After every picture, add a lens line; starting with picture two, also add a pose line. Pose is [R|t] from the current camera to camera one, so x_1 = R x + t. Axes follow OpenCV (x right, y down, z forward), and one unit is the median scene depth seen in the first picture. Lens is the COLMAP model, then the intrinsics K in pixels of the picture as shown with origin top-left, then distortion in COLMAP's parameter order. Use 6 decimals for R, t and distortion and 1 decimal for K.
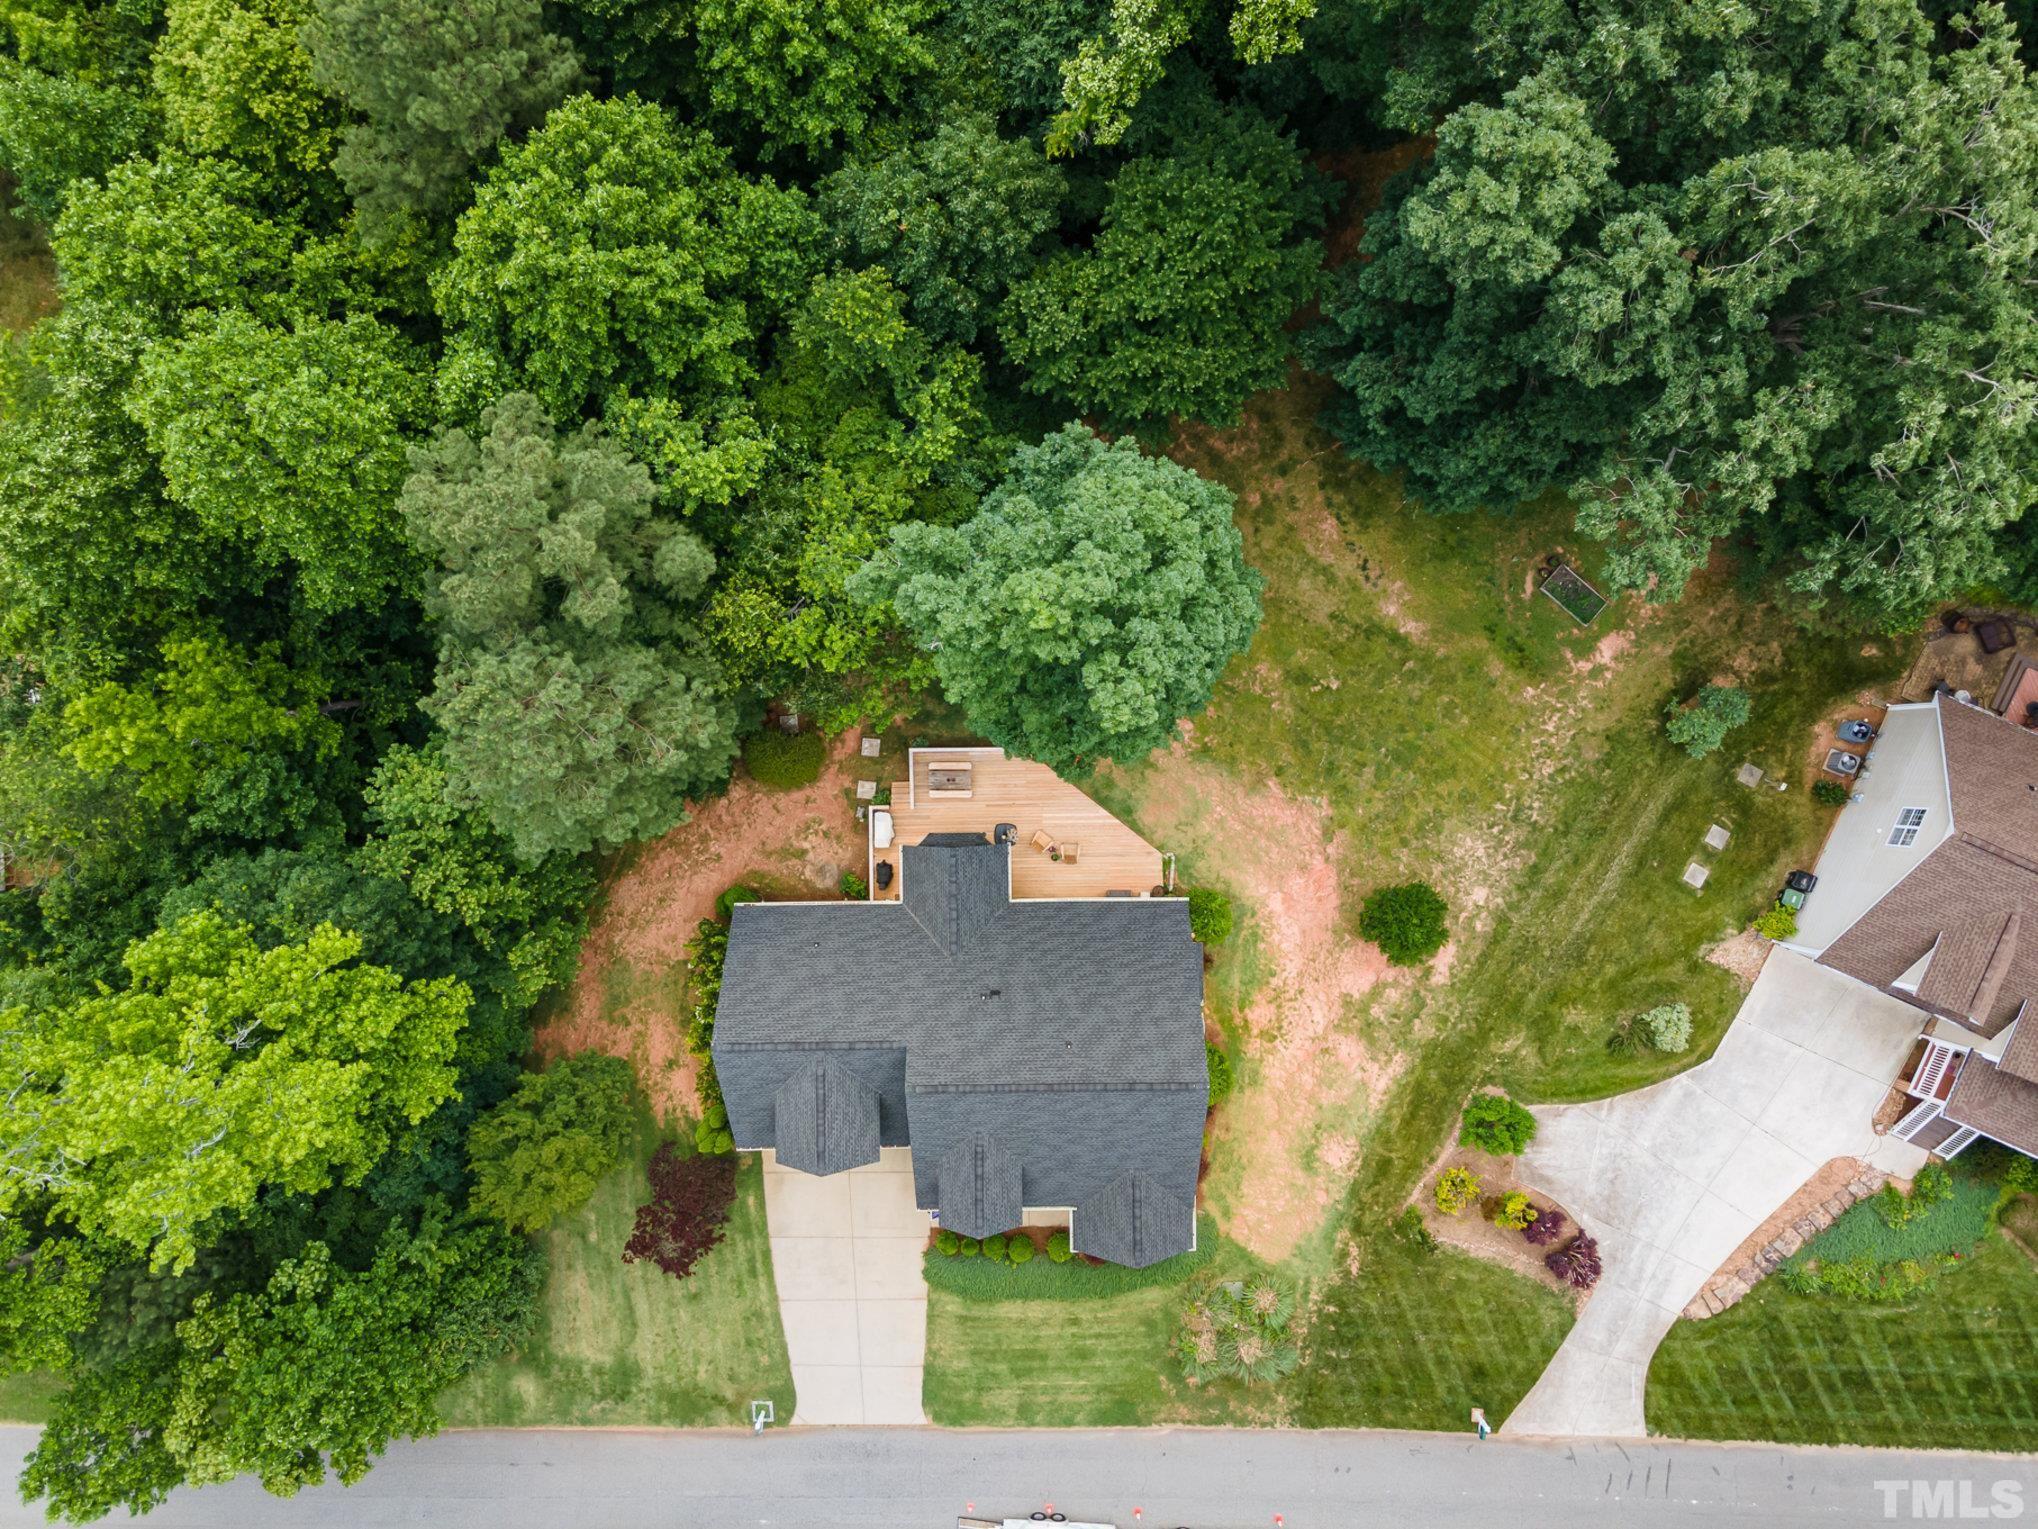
lens RADIAL K [[1486.7, 0, 1013.0], [0, 1486.7, 760.6], [0, 0, 1]] dist [0.007862, 0.060125]
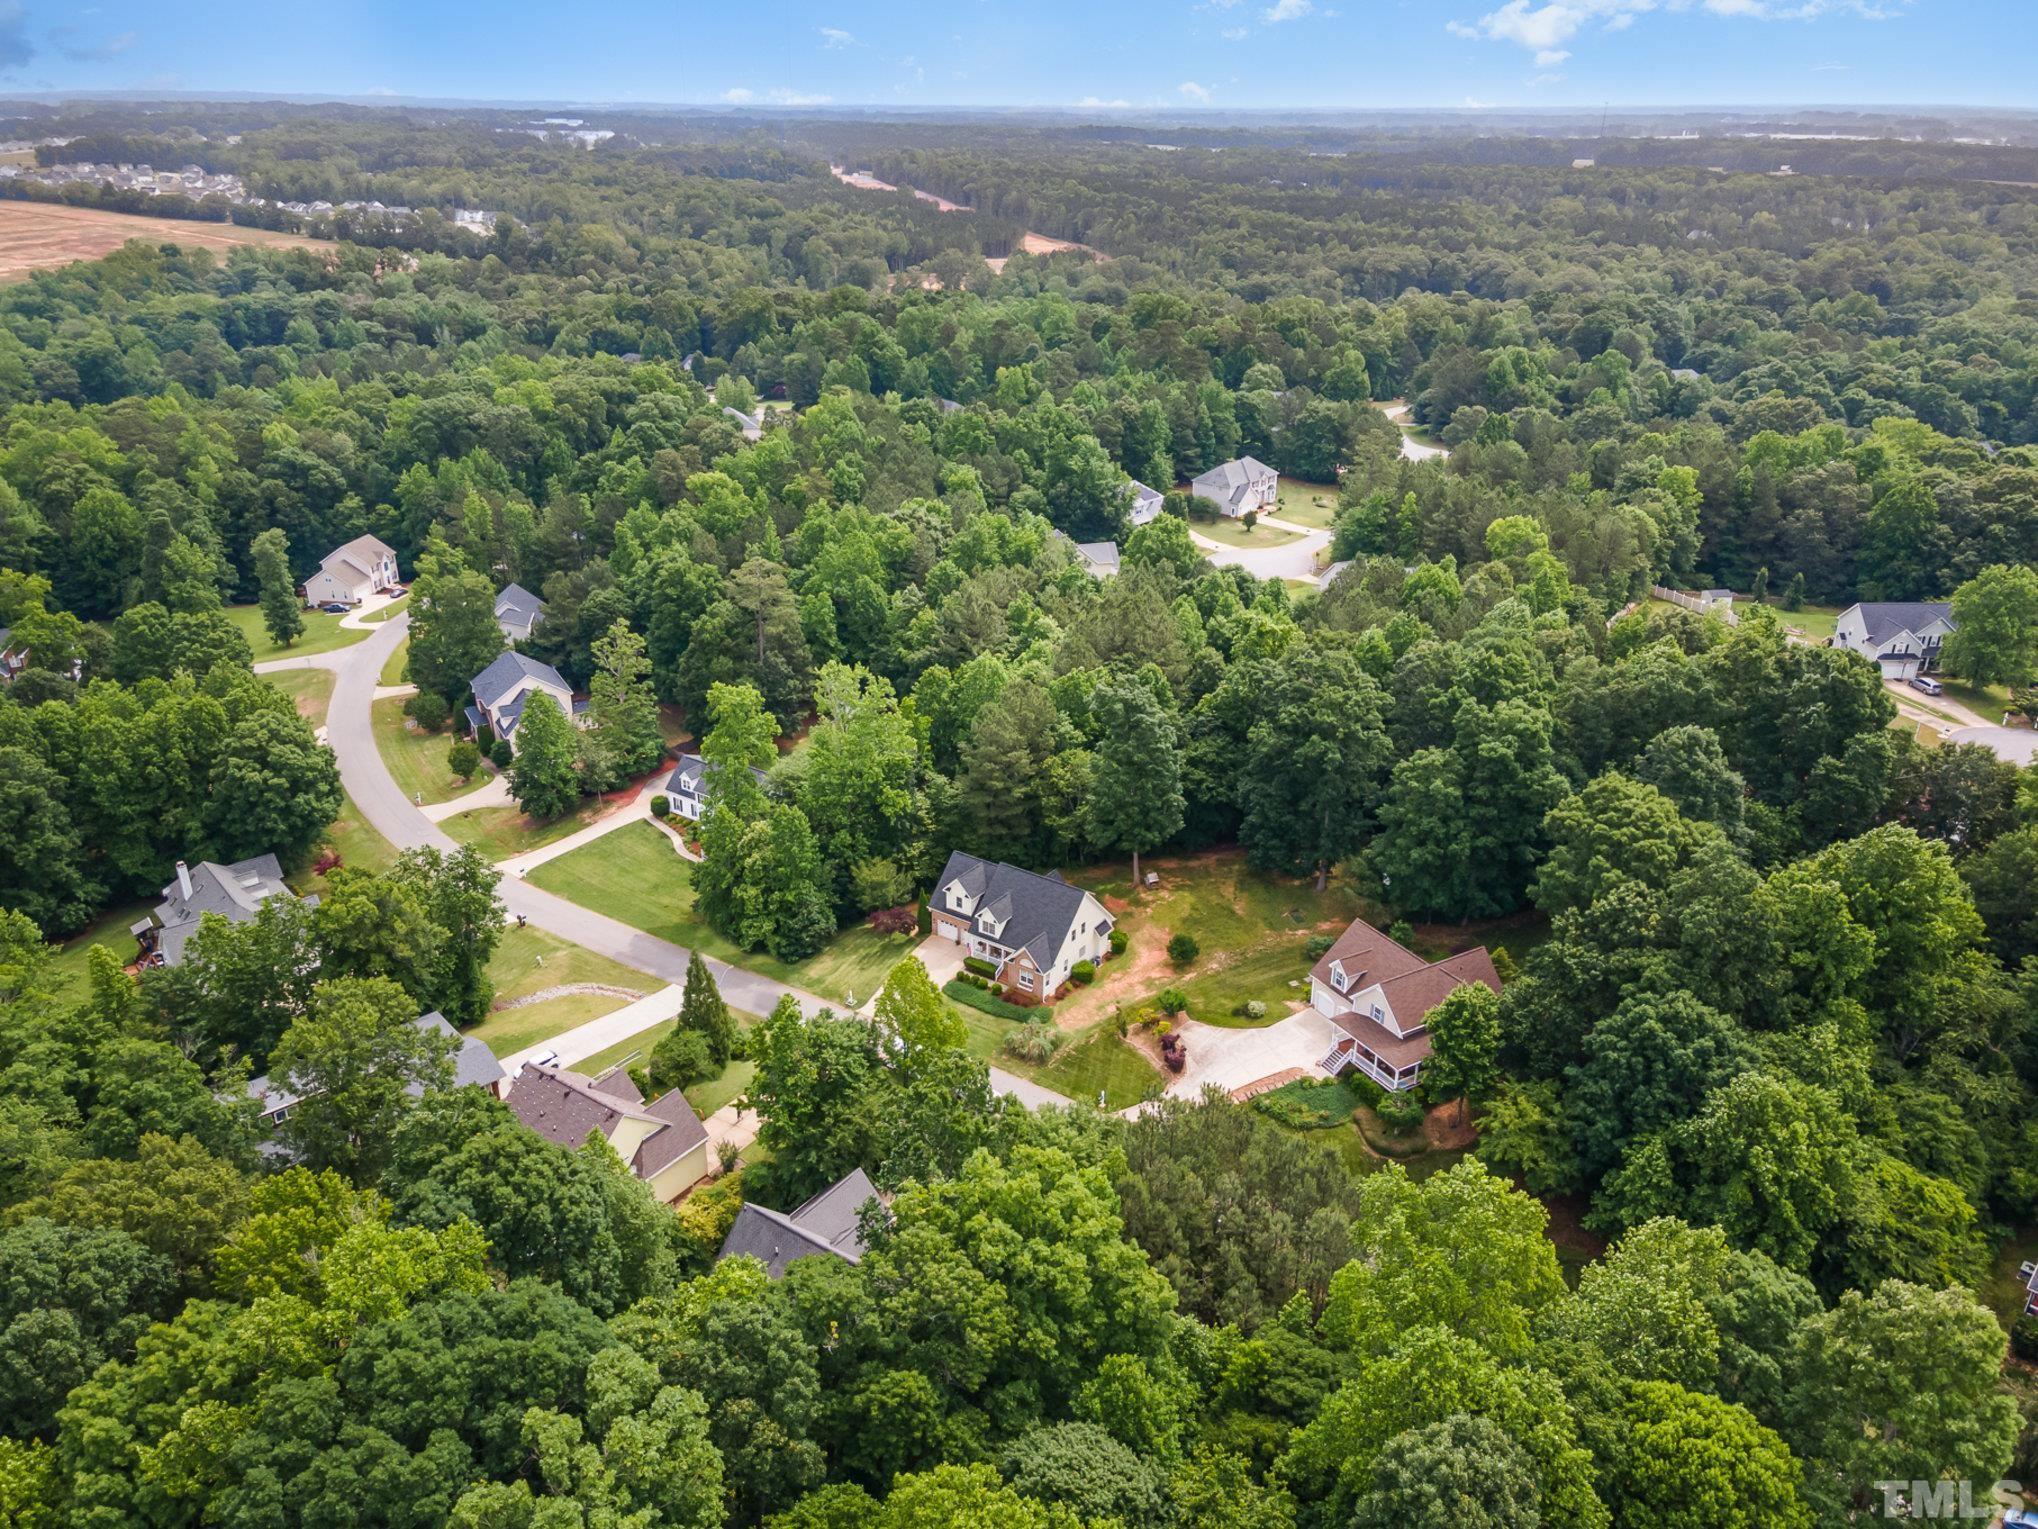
lens RADIAL K [[1486.7, 0, 1011.3], [0, 1486.7, 758.8], [0, 0, 1]] dist [0.007862, 0.060125]
pose [[0.808584, 0.239993, -0.537211, 1.328779], [-0.588377, 0.326657, -0.739667, 2.081664], [-0.002031, 0.914165, 0.405336, -0.349195]]
